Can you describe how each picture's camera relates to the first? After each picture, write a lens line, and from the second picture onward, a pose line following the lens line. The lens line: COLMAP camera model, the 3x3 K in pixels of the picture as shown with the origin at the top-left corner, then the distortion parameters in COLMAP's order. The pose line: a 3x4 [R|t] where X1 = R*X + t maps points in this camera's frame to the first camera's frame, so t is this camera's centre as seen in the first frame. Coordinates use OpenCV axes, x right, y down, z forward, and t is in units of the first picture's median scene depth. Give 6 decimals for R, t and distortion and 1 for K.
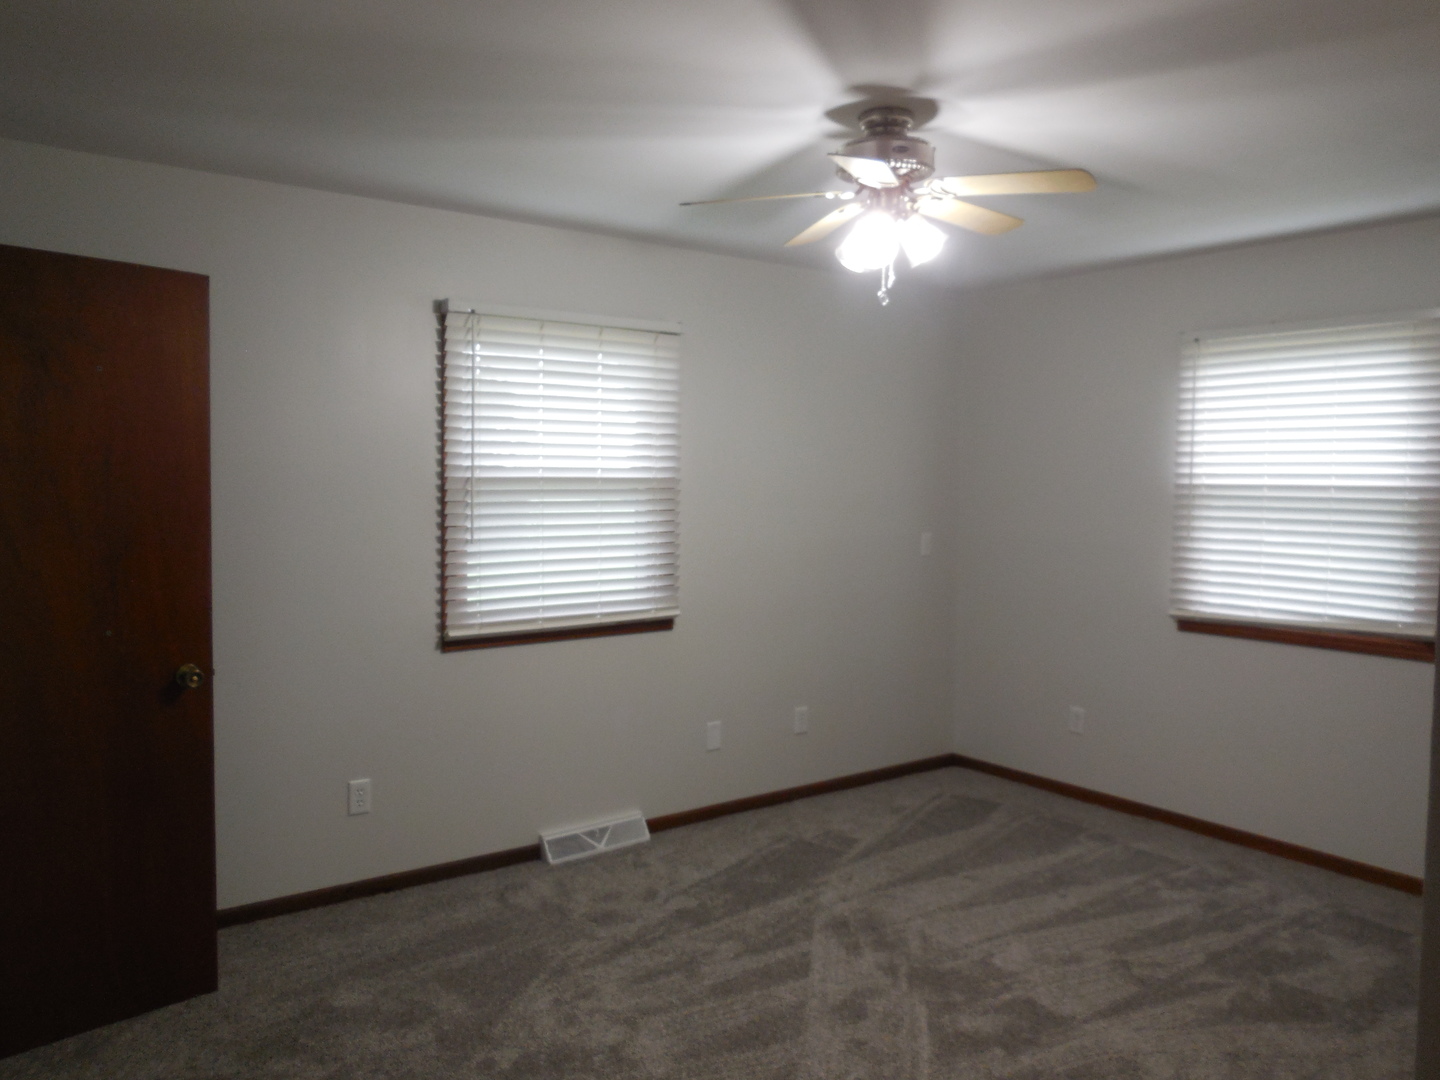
lens RADIAL K [[1079.6, 0, 728.5], [0, 1079.6, 542.5], [0, 0, 1]] dist [-0.010802, -0.001624]
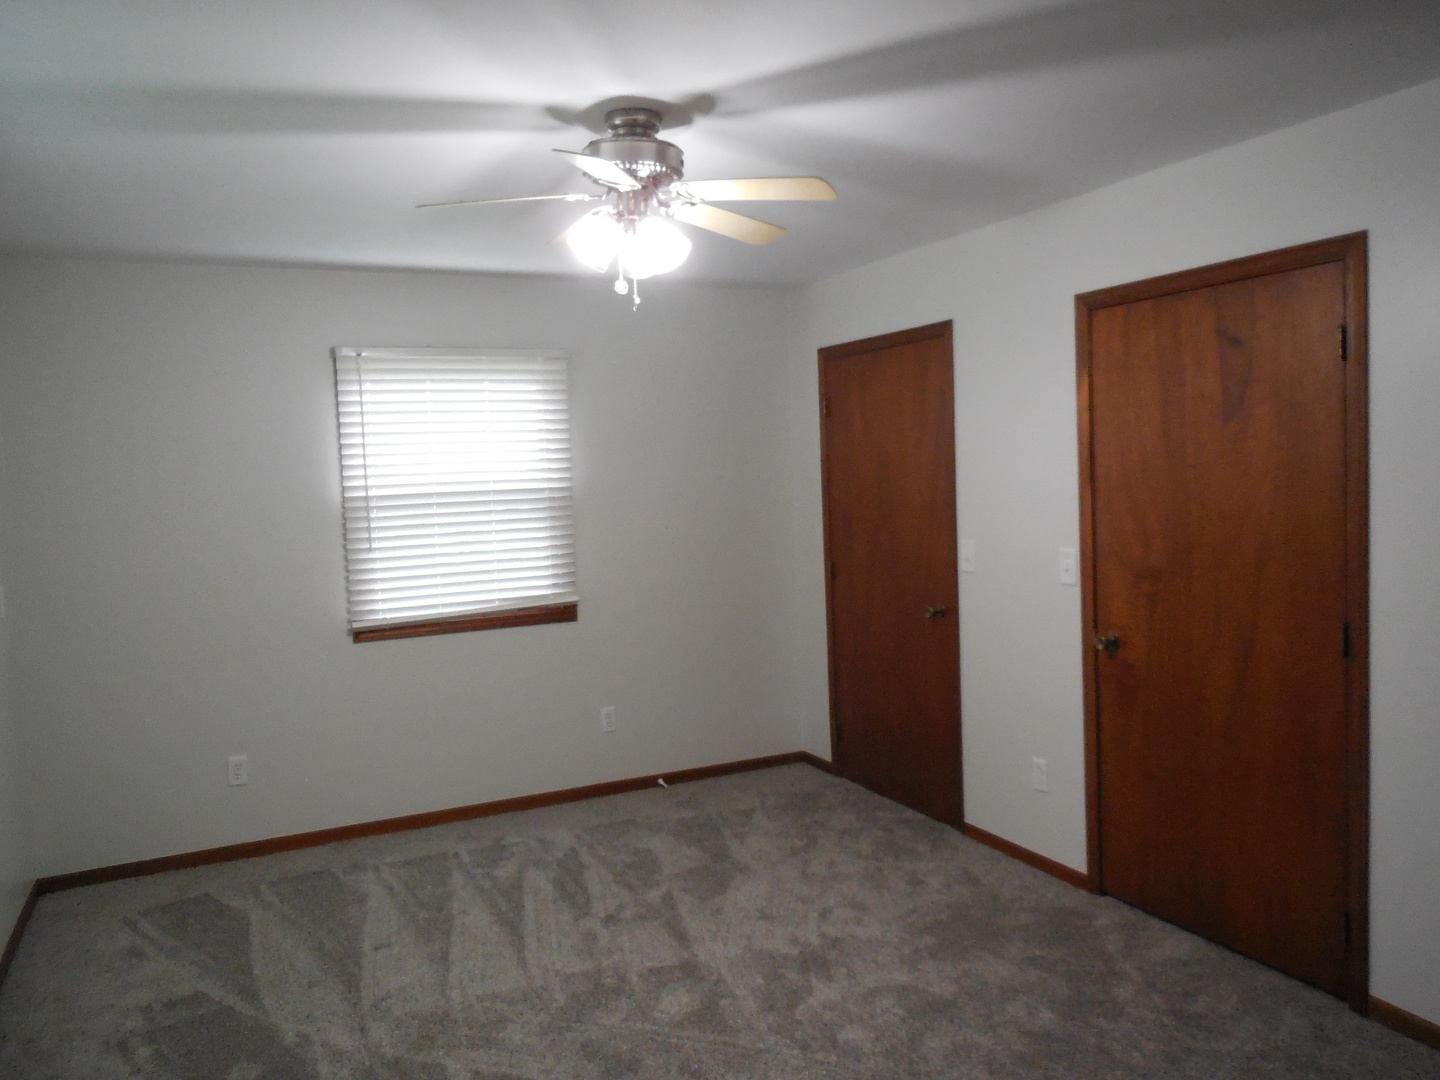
lens RADIAL K [[1079.6, 0, 728.5], [0, 1079.6, 535.7], [0, 0, 1]] dist [-0.010802, -0.001624]
pose [[0.185563, -0.076483, 0.979651, -0.591378], [0.098053, 0.993432, 0.058986, -0.050470], [-0.977728, 0.085113, 0.191844, 0.551494]]
